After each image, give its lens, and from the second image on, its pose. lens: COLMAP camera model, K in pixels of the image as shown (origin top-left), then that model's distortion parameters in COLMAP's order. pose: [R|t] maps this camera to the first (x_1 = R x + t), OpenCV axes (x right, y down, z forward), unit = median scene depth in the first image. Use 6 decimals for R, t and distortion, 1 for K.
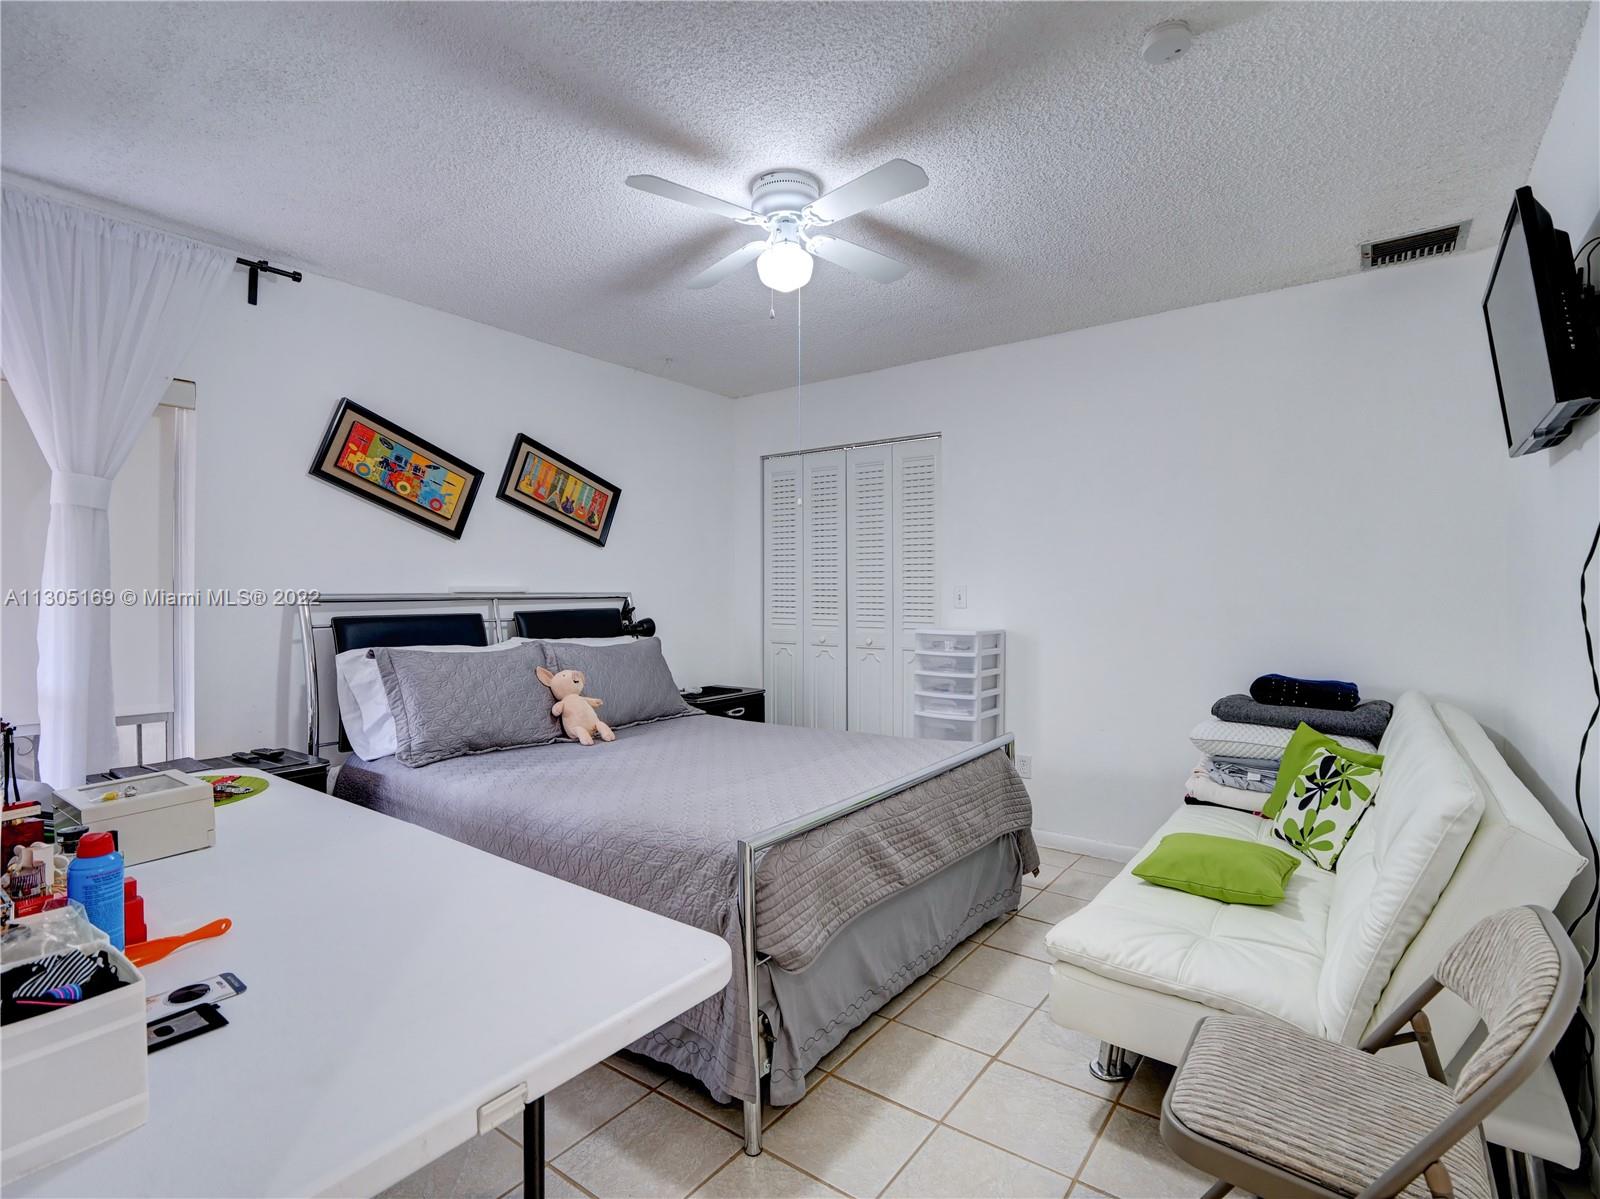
lens RADIAL K [[780.1, 0, 801.5], [0, 780.1, 596.6], [0, 0, 1]] dist [-0.013364, -0.000640]
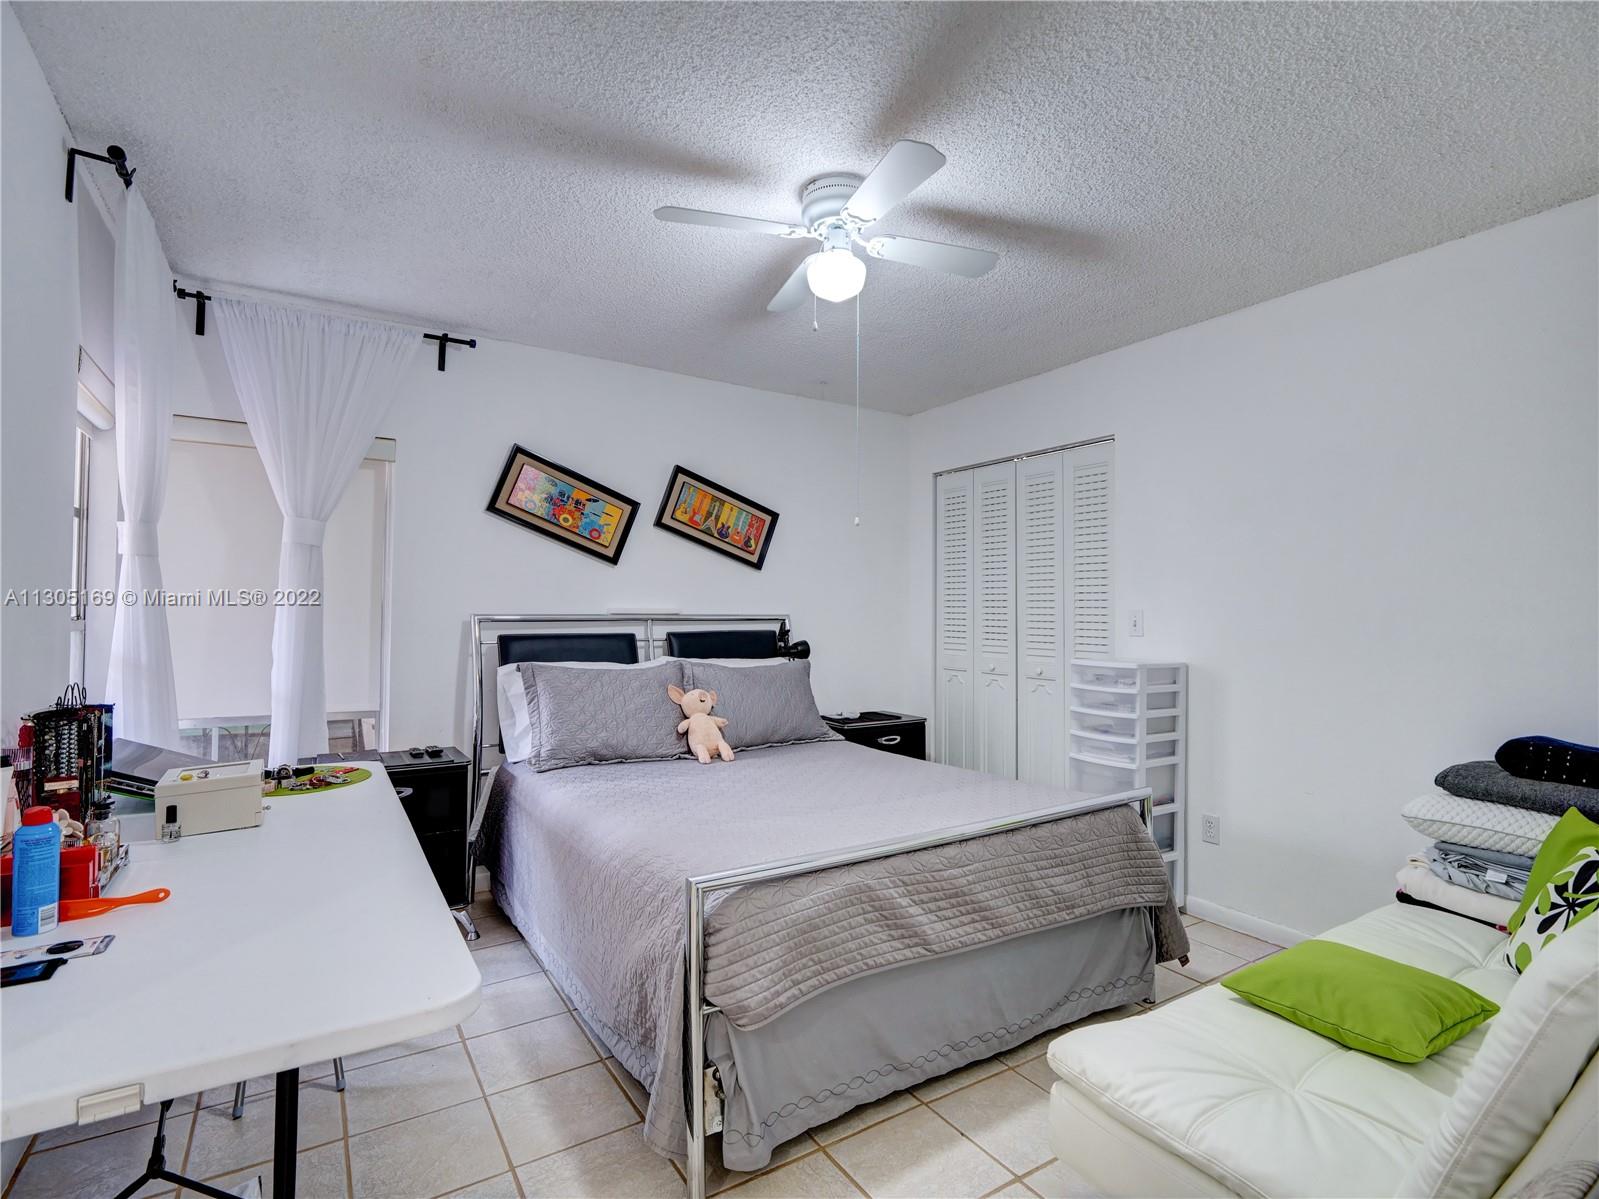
lens RADIAL K [[779.6, 0, 799.0], [0, 779.6, 597.2], [0, 0, 1]] dist [-0.013364, -0.000640]
pose [[0.934029, 0.000200, -0.357198, 0.260926], [-0.009424, 0.999666, -0.024083, -0.006414], [0.357074, 0.025861, 0.933718, 0.099463]]
